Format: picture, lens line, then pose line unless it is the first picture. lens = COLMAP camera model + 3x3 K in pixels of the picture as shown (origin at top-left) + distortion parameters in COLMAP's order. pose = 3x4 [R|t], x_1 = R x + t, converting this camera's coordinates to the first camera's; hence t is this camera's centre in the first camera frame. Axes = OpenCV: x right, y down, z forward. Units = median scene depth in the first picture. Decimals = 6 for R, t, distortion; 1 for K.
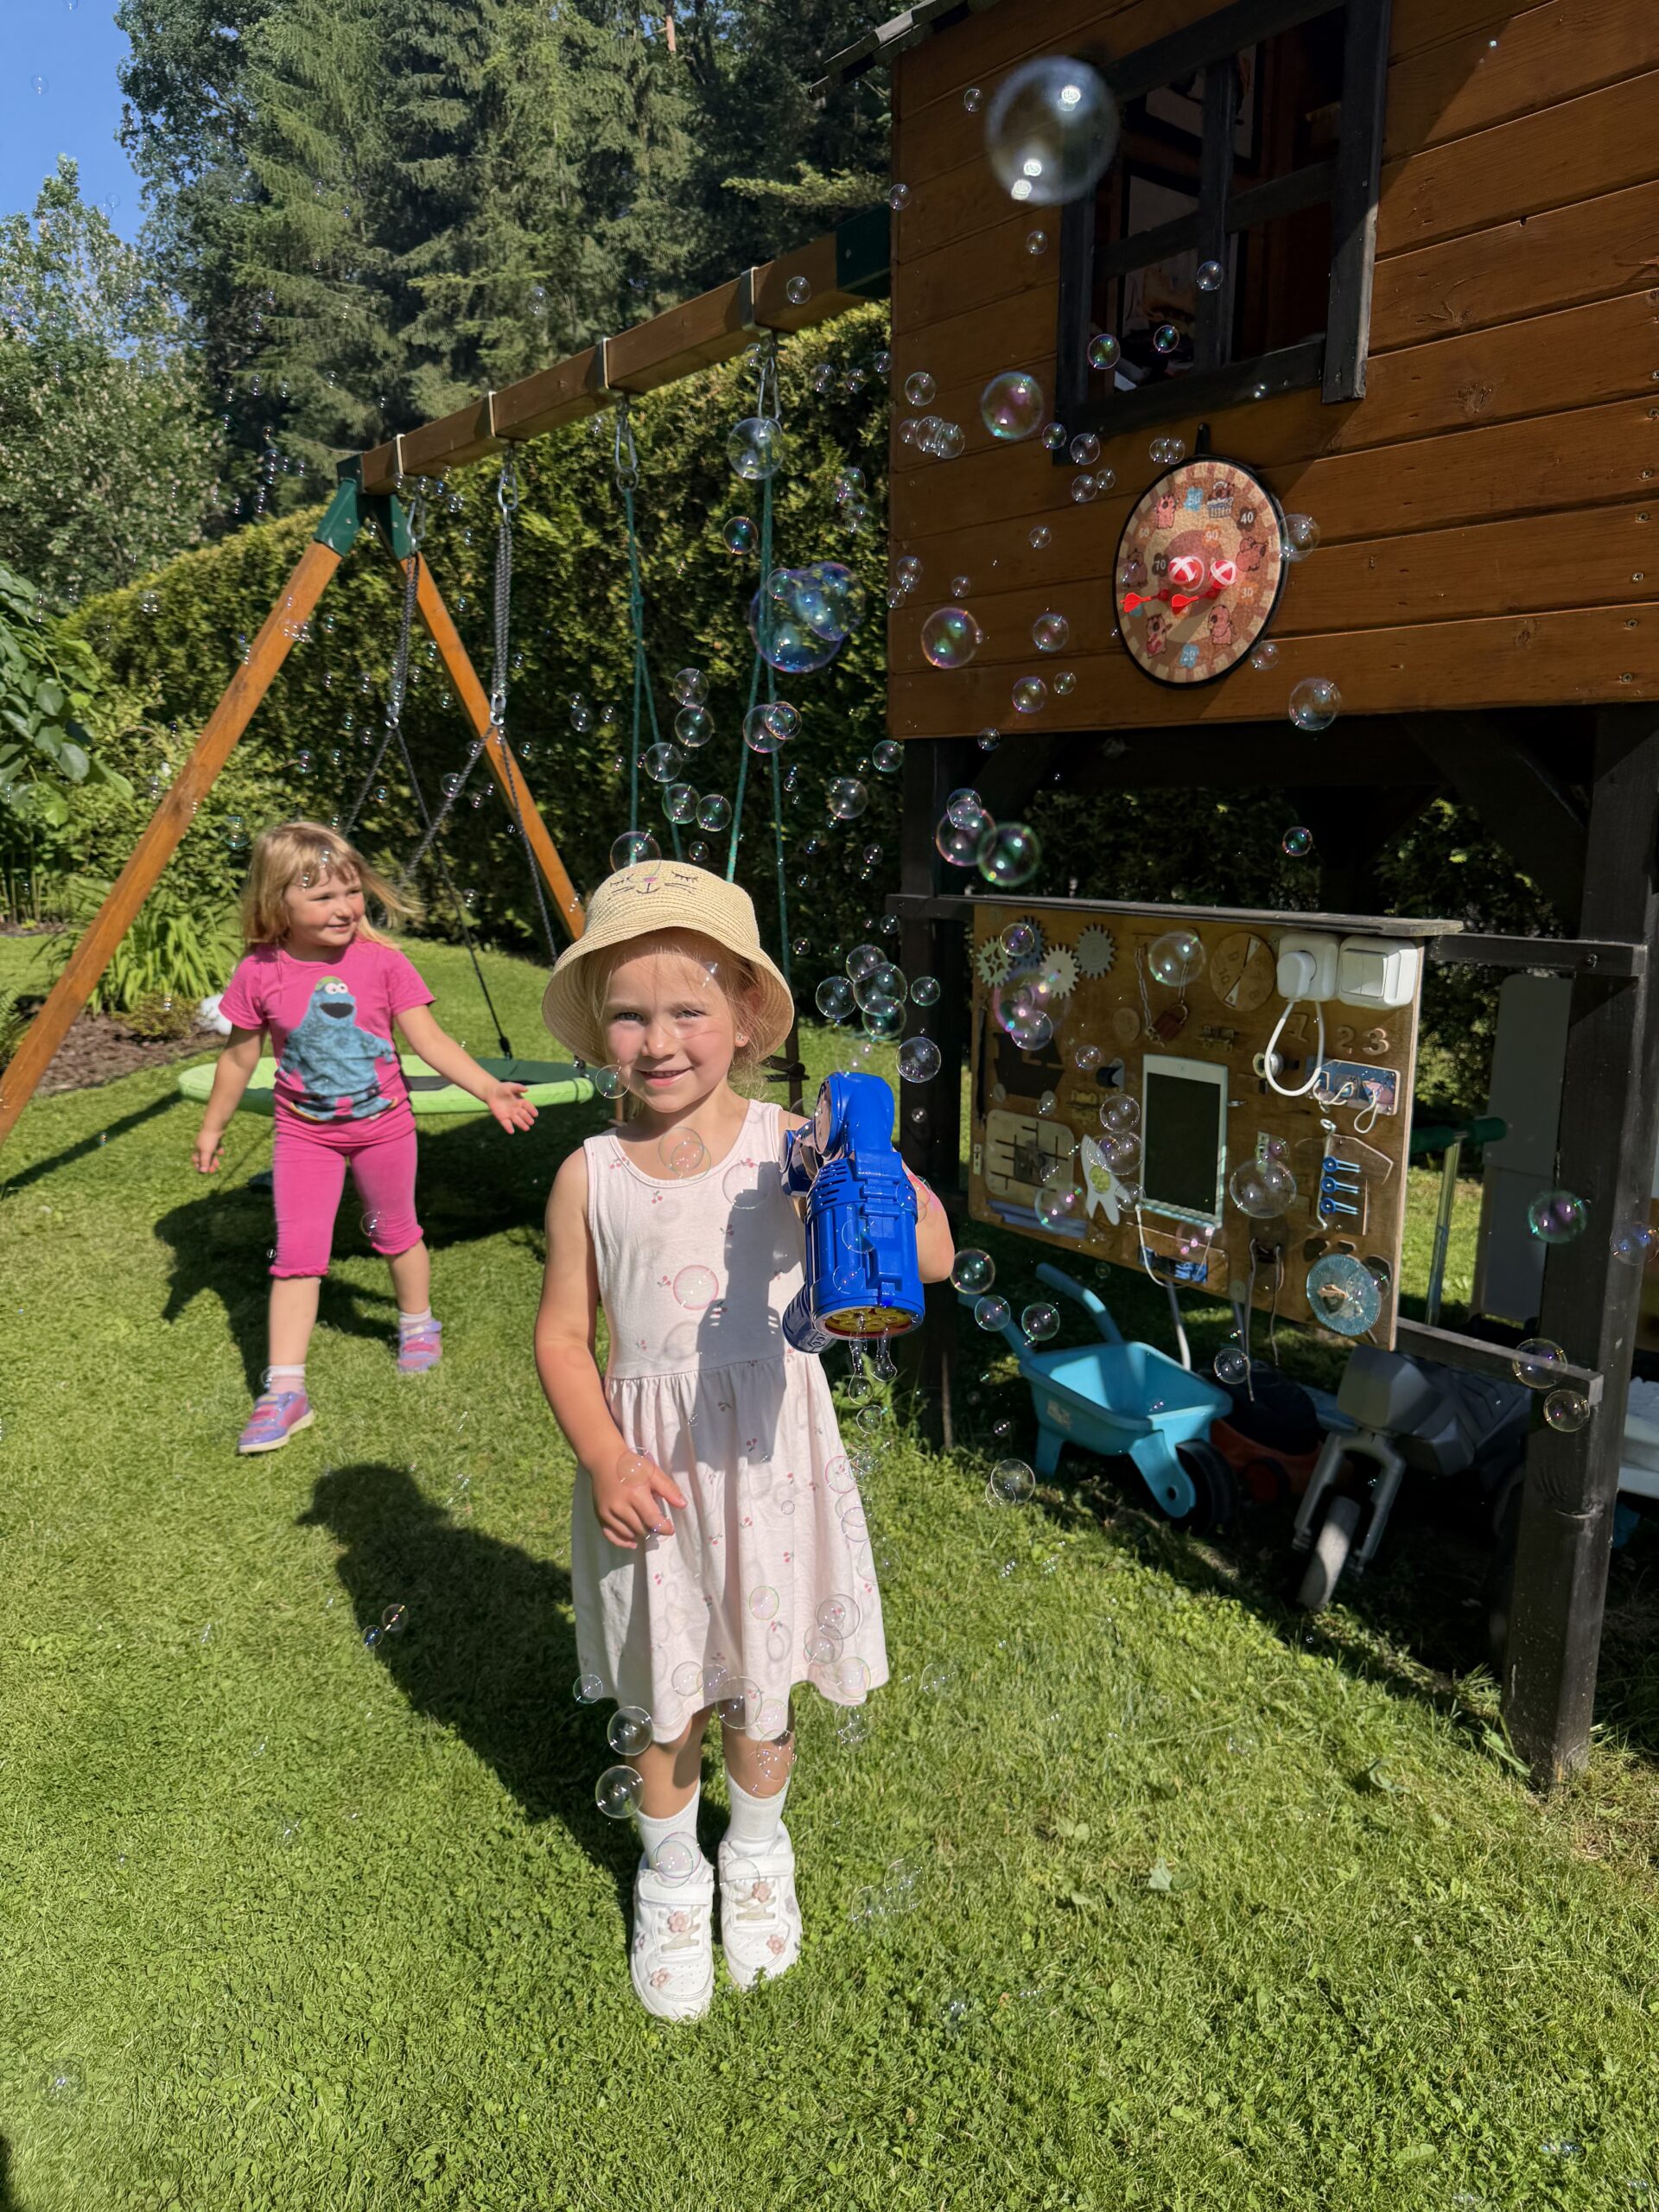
lens RADIAL K [[1579.6, 0, 839.3], [0, 1579.6, 1120.1], [0, 0, 1]] dist [0.024250, -0.040236]
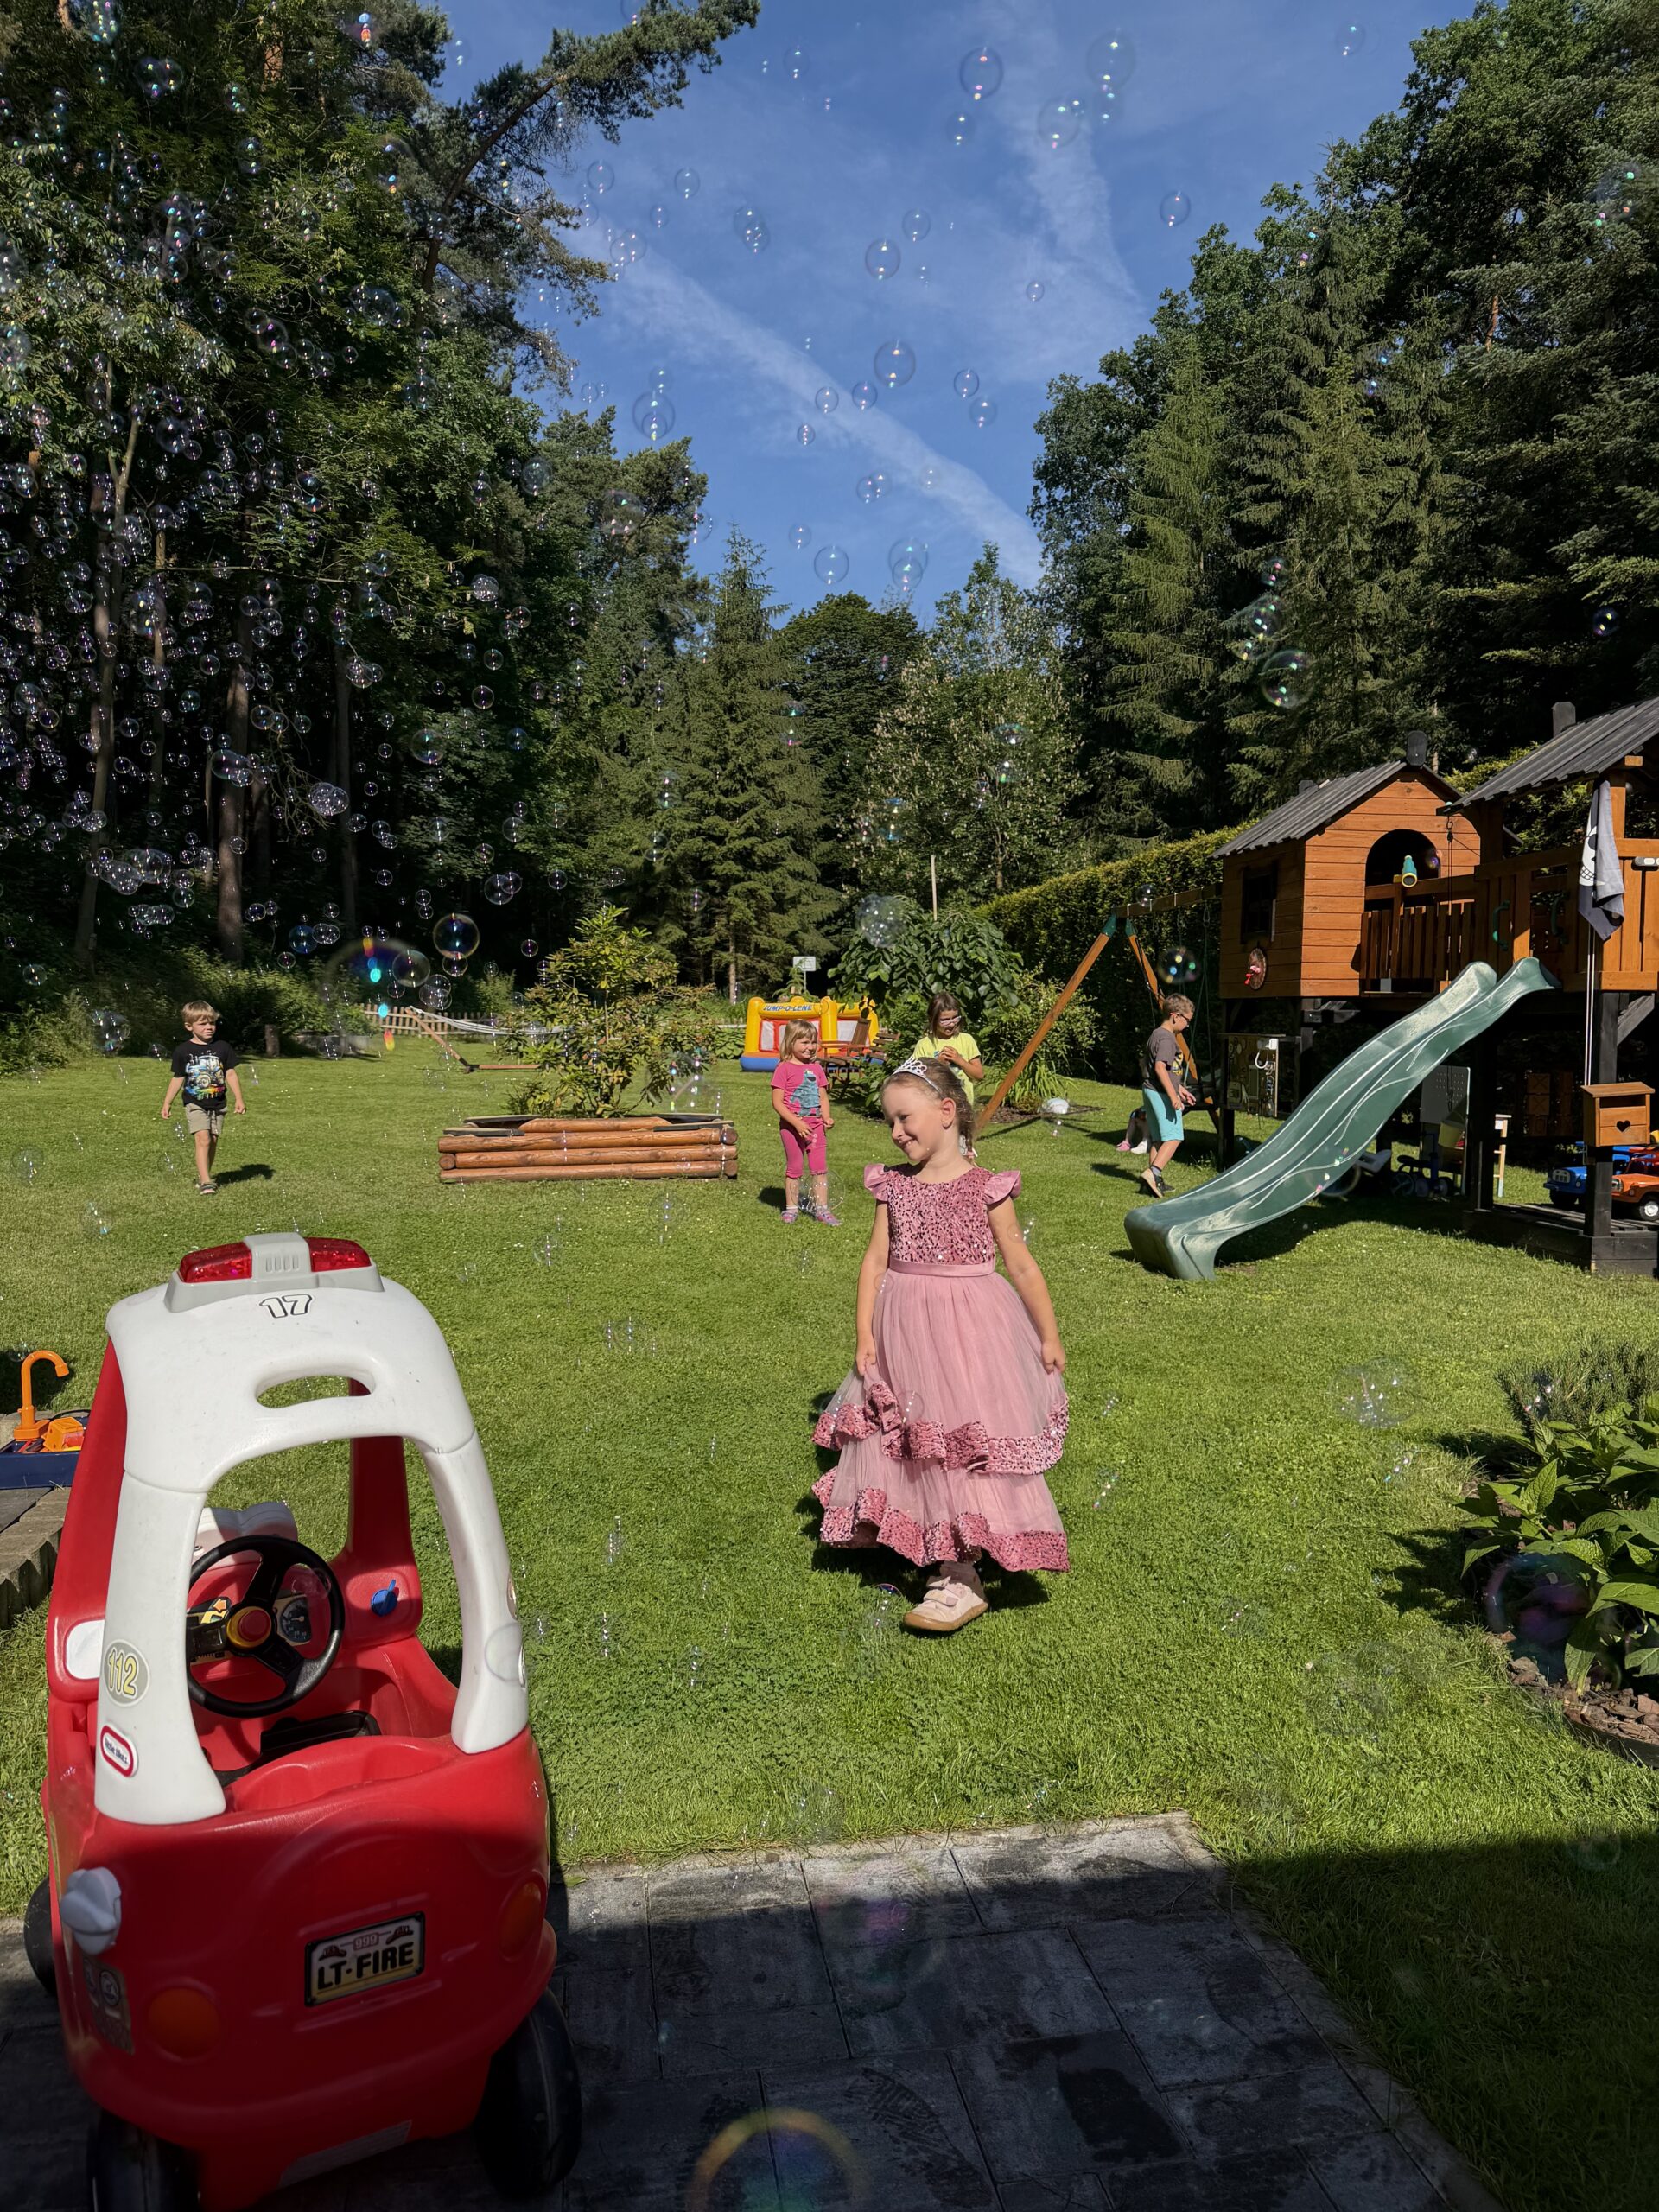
lens RADIAL K [[1546.7, 0, 826.9], [0, 1546.7, 1124.4], [0, 0, 1]] dist [0.051110, -0.082571]
pose [[0.872303, 0.043856, -0.486994, 0.334720], [-0.109476, 0.988203, -0.107101, 0.188620], [0.476552, 0.146739, 0.866814, -0.885009]]
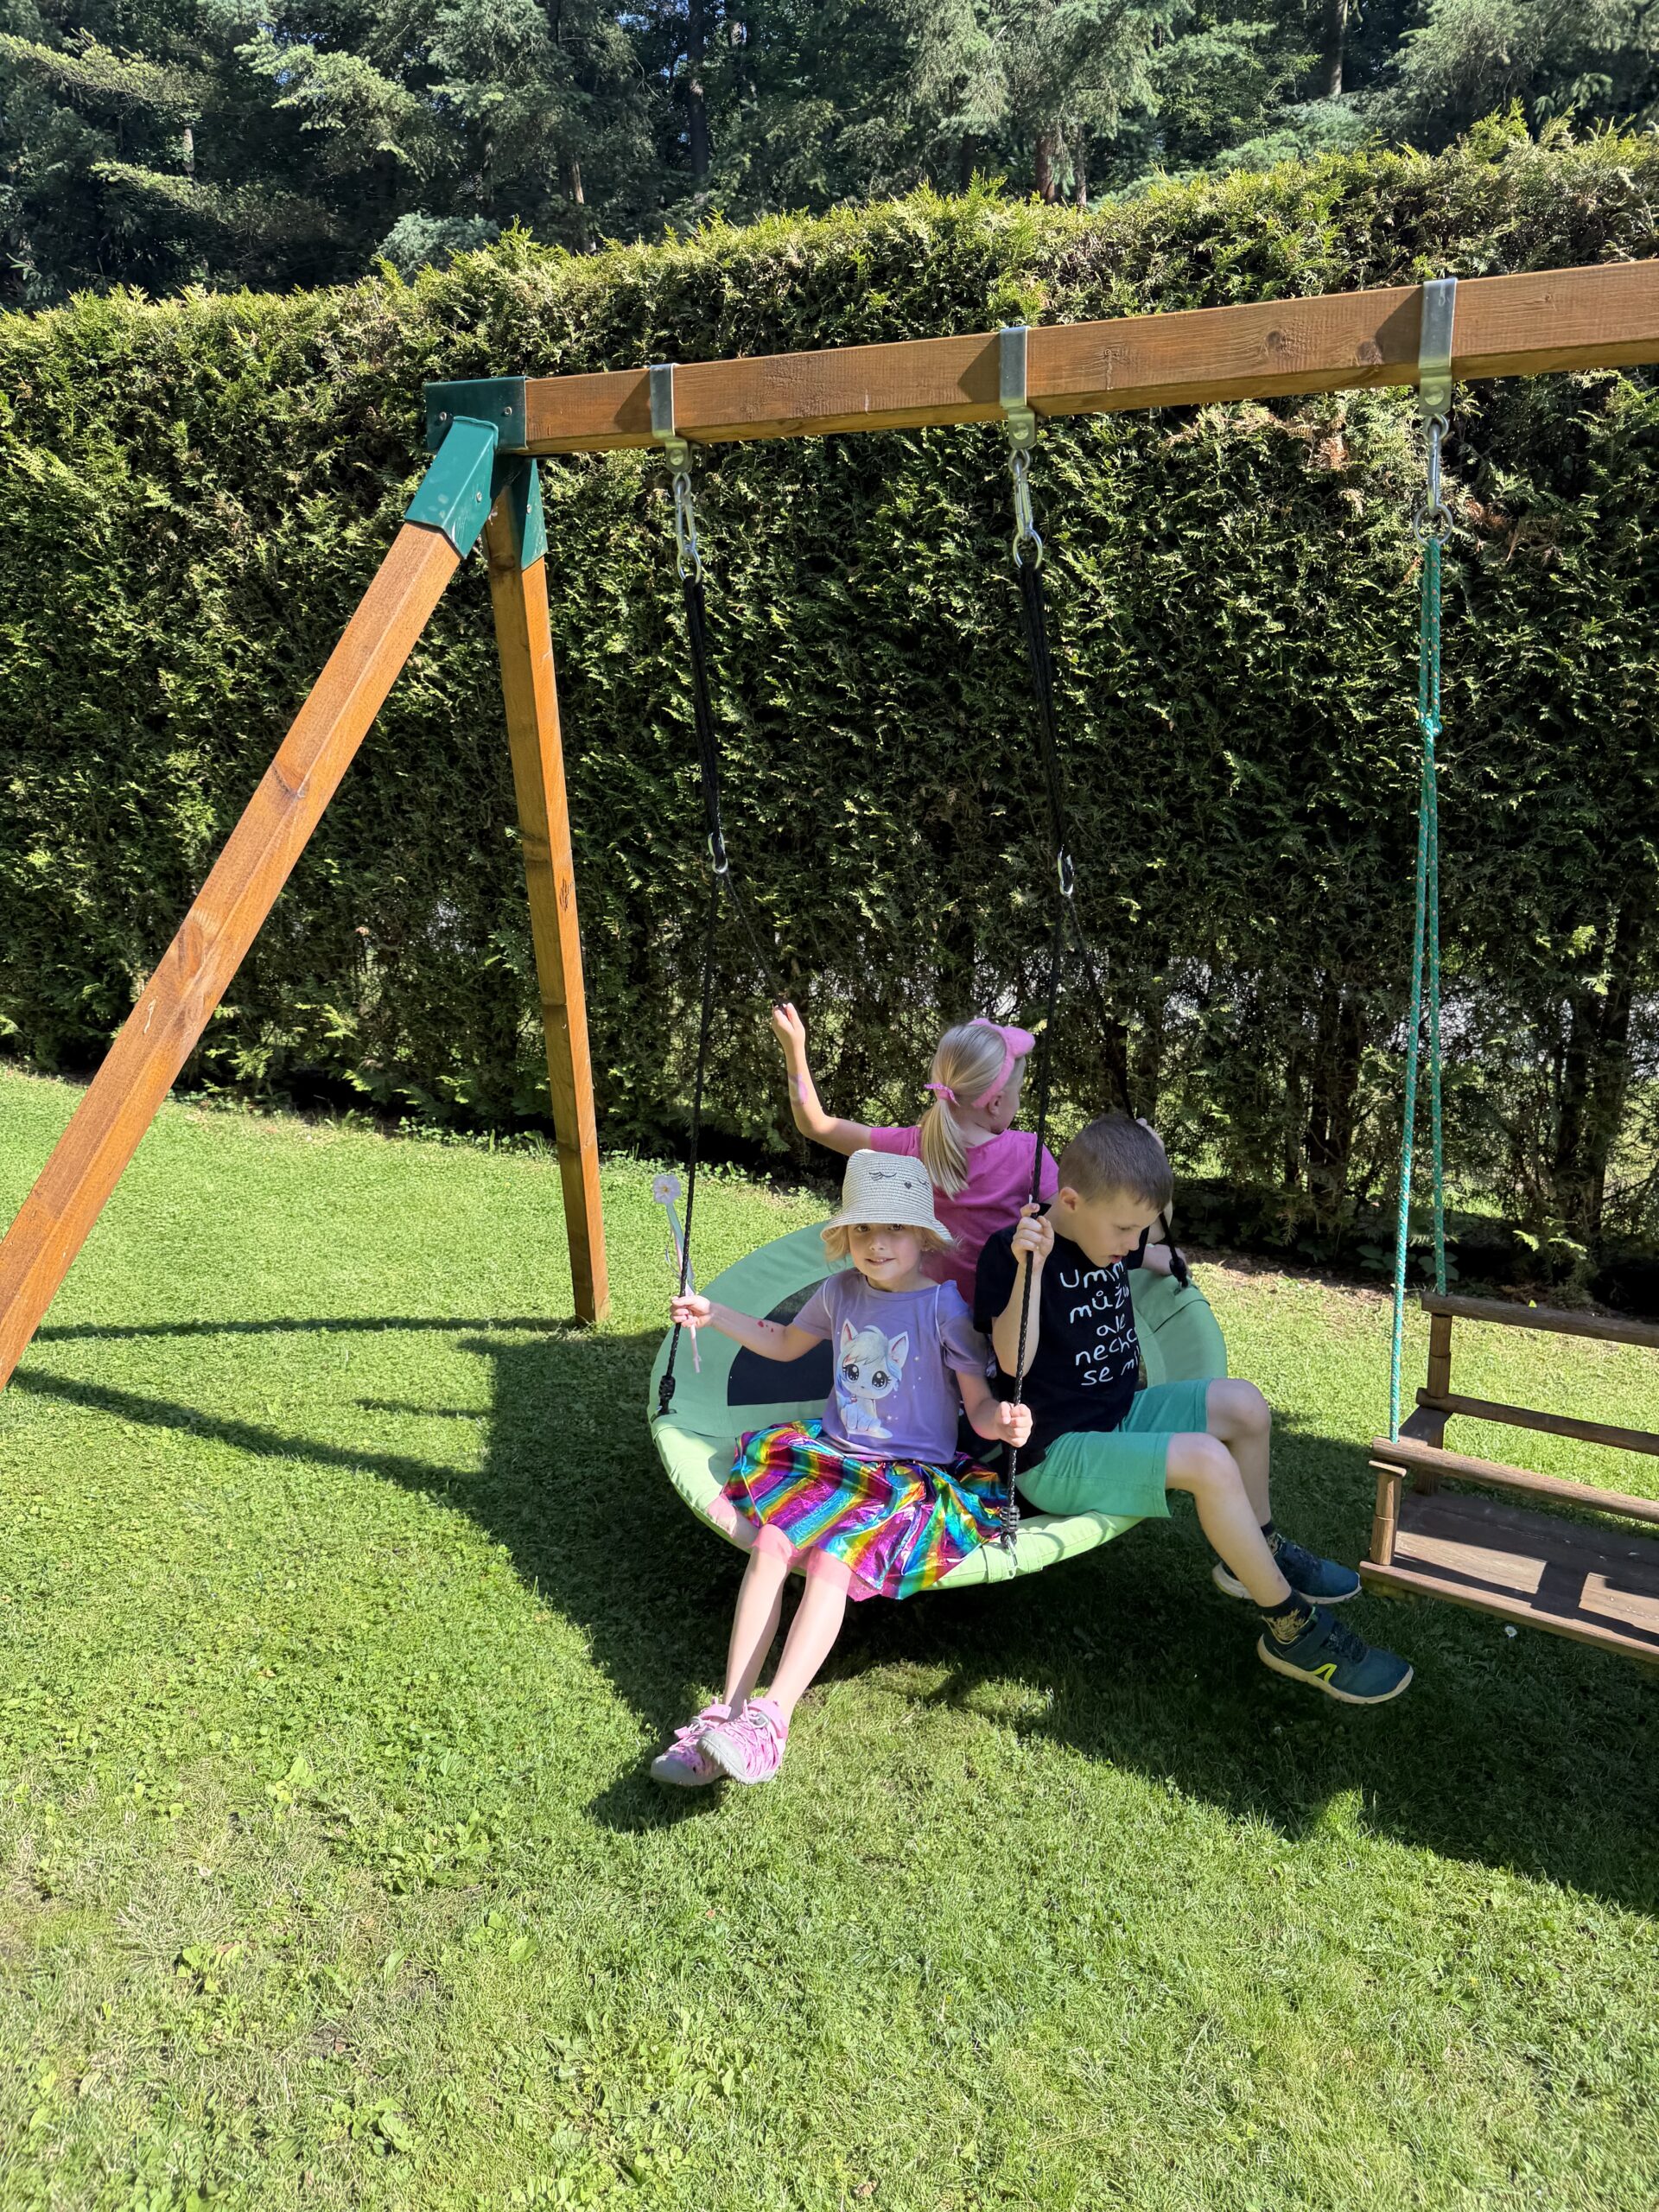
lens RADIAL K [[1549.6, 0, 820.2], [0, 1549.6, 1120.9], [0, 0, 1]] dist [0.068721, -0.082668]
pose [[0.885830, -0.075721, 0.457791, -0.225069], [0.070602, 0.997103, 0.028309, -0.077012], [-0.458608, 0.007244, 0.888609, 0.213969]]
